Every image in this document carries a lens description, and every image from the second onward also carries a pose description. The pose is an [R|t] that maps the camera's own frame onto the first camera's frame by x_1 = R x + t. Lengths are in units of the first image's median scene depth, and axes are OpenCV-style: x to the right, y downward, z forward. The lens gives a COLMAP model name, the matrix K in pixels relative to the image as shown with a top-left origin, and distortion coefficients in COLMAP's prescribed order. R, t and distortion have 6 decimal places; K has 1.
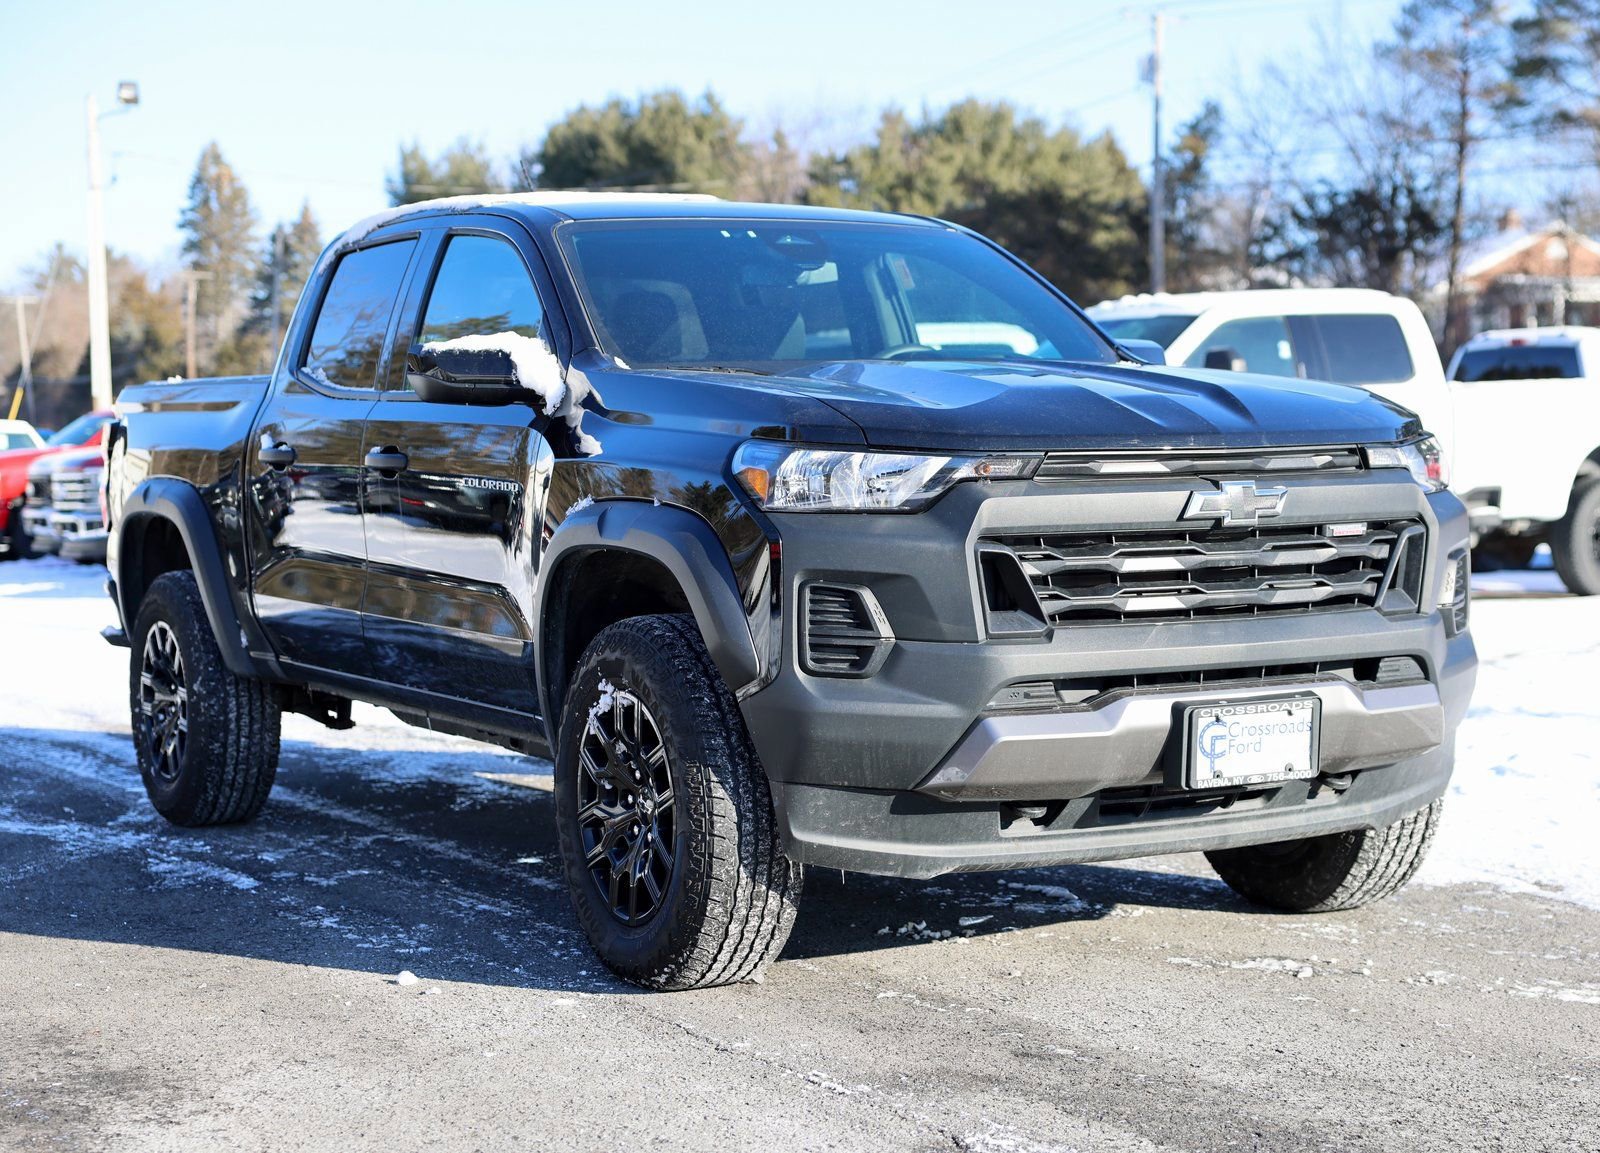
lens RADIAL K [[2706.0, 0, 800.0], [0, 2706.0, 576.5], [0, 0, 1]] dist [0.036702, 0.093680]
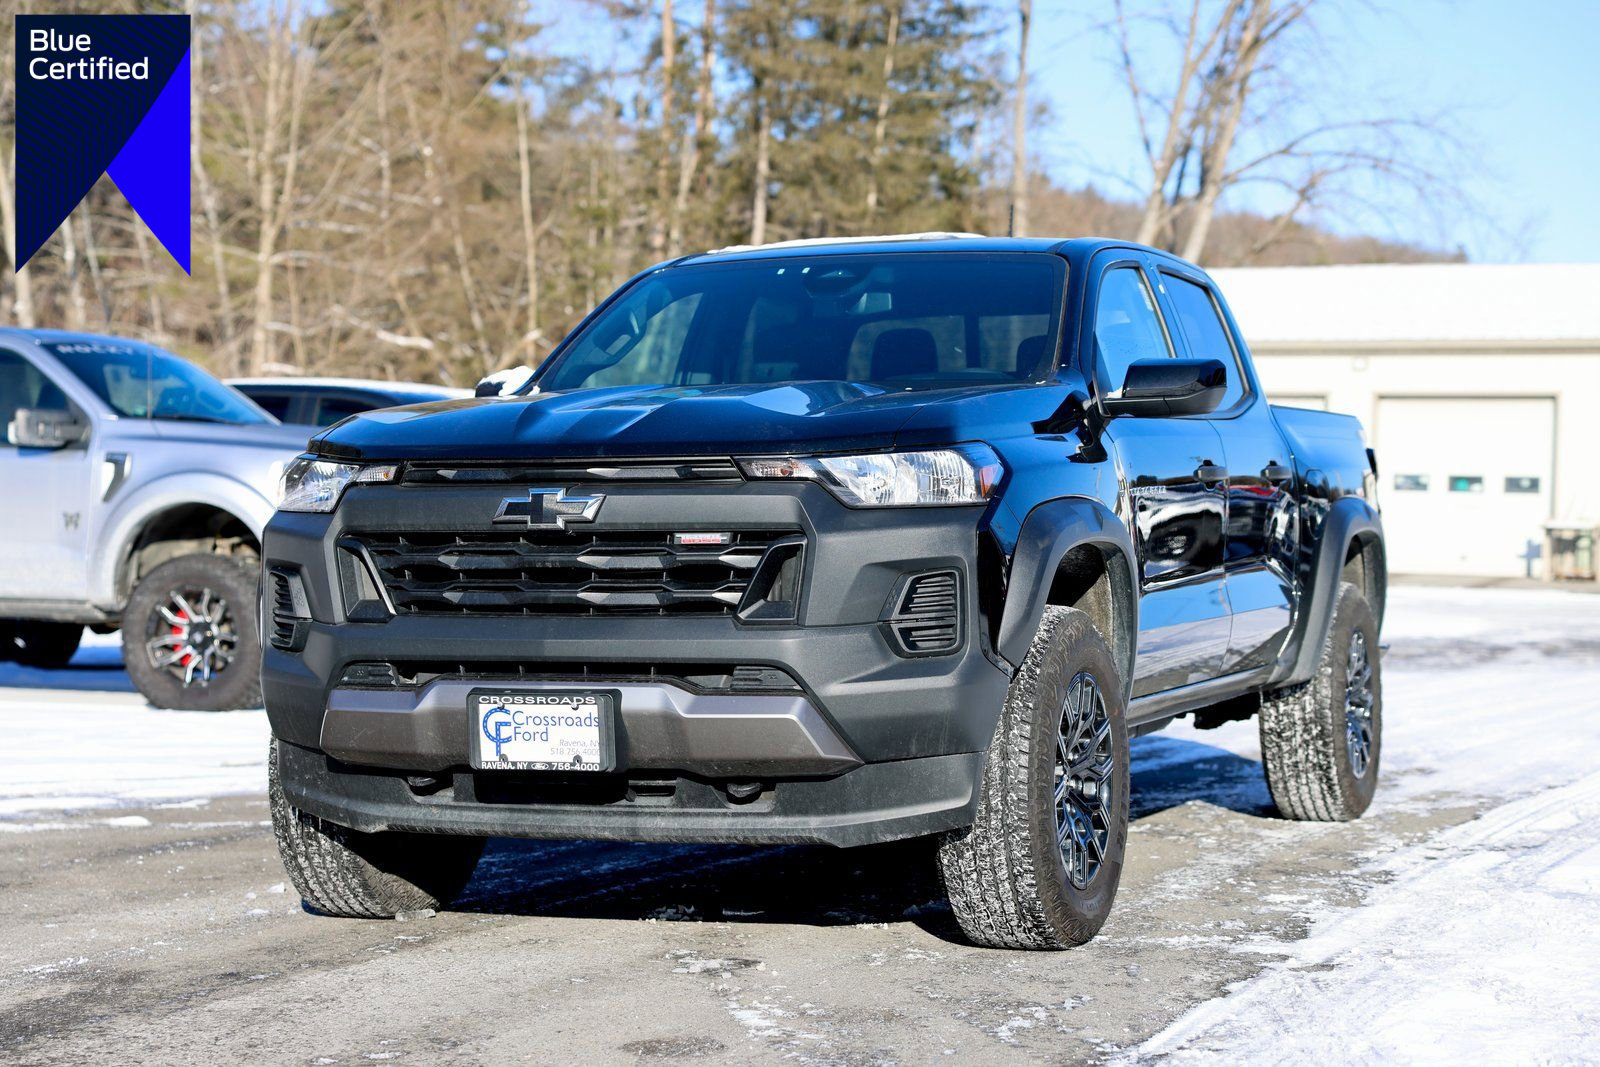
lens RADIAL K [[2829.3, 0, 800.0], [0, 2829.3, 533.5], [0, 0, 1]] dist [0.172671, -0.069919]
pose [[0.660990, 0.014558, -0.750253, 1.071187], [-0.044159, 0.998834, -0.019523, 0.000371], [0.749094, 0.046035, 0.660862, 0.332477]]
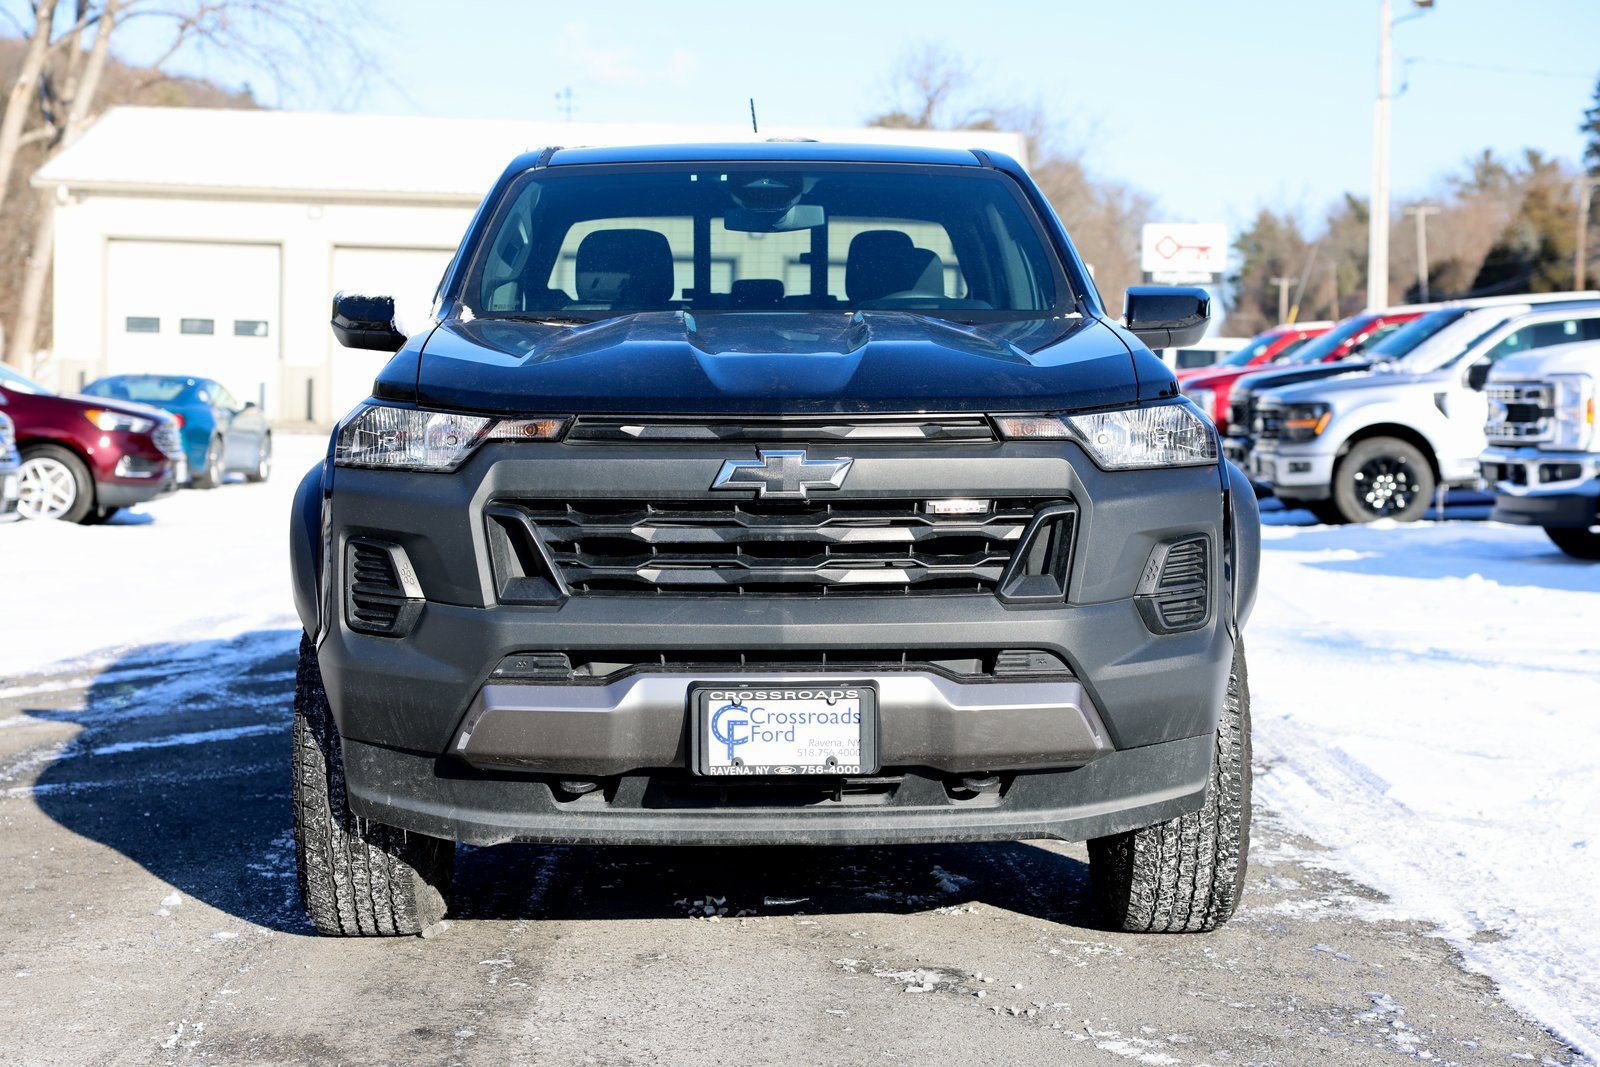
lens RADIAL K [[2829.3, 0, 800.0], [0, 2829.3, 533.5], [0, 0, 1]] dist [0.172671, -0.069919]
pose [[0.894493, 0.042764, -0.445033, 0.600982], [-0.038187, 0.999085, 0.019249, -0.025470], [0.445449, -0.000224, 0.895307, 0.130320]]
